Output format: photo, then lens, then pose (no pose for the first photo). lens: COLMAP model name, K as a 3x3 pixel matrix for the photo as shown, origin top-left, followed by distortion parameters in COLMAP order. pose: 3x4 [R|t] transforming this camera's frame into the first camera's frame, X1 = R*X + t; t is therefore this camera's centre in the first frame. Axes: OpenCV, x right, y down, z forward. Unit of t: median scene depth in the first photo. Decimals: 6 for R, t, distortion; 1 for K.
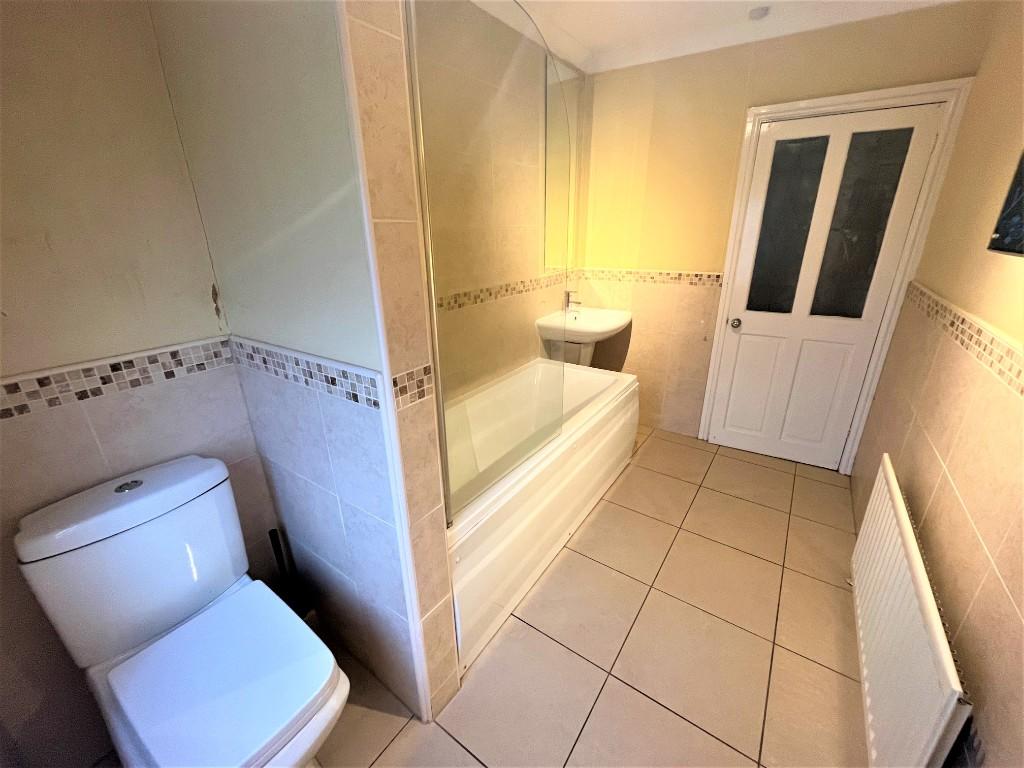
lens RADIAL K [[418.1, 0, 510.7], [0, 418.1, 380.9], [0, 0, 1]] dist [-0.000720, -0.000100]
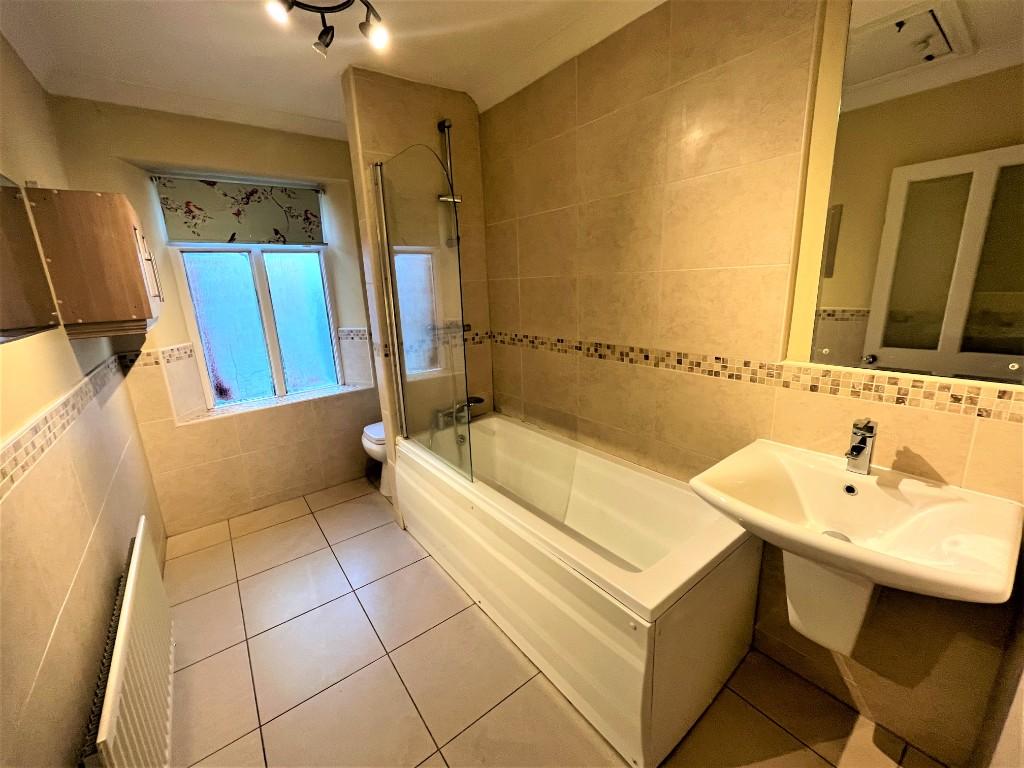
lens RADIAL K [[418.1, 0, 510.7], [0, 418.1, 380.9], [0, 0, 1]] dist [-0.000720, -0.000100]
pose [[-0.302934, 0.248500, -0.920043, 0.752139], [-0.287487, 0.896604, 0.336828, -0.357714], [0.908615, 0.366537, -0.200172, 0.944564]]
